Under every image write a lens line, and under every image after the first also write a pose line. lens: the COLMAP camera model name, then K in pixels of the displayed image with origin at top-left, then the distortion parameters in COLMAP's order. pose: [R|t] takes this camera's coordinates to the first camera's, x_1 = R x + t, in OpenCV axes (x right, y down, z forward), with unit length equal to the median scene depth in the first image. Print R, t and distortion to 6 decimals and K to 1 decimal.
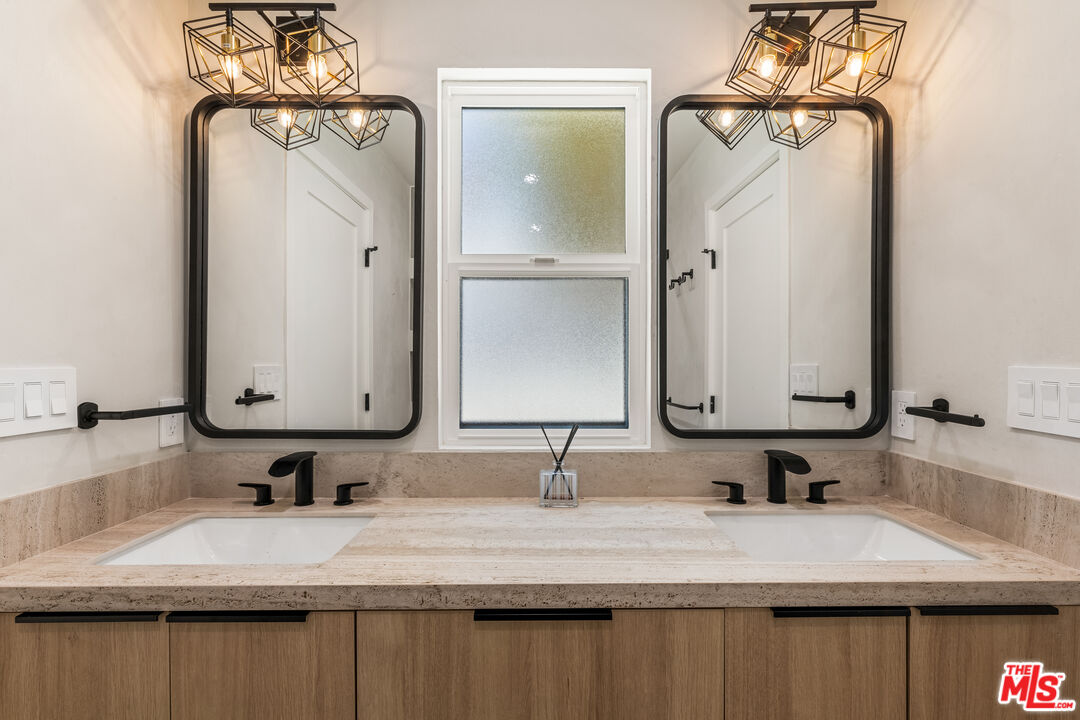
lens RADIAL K [[490.1, 0, 540.4], [0, 490.1, 362.3], [0, 0, 1]] dist [-0.001329, 0.001144]
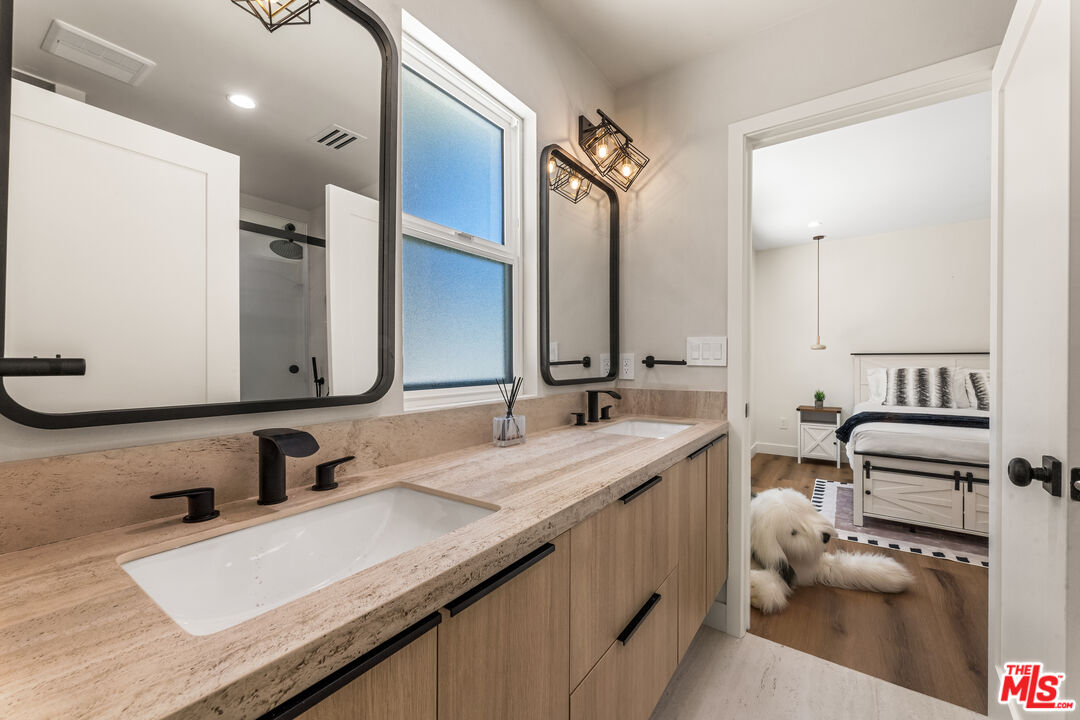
lens RADIAL K [[435.7, 0, 540.1], [0, 435.7, 359.3], [0, 0, 1]] dist [-0.010180, -0.000153]
pose [[0.578261, 0.001955, 0.815849, -0.819716], [0.004868, 0.999971, -0.005847, 0.092843], [-0.815837, 0.007352, 0.578235, 0.334266]]
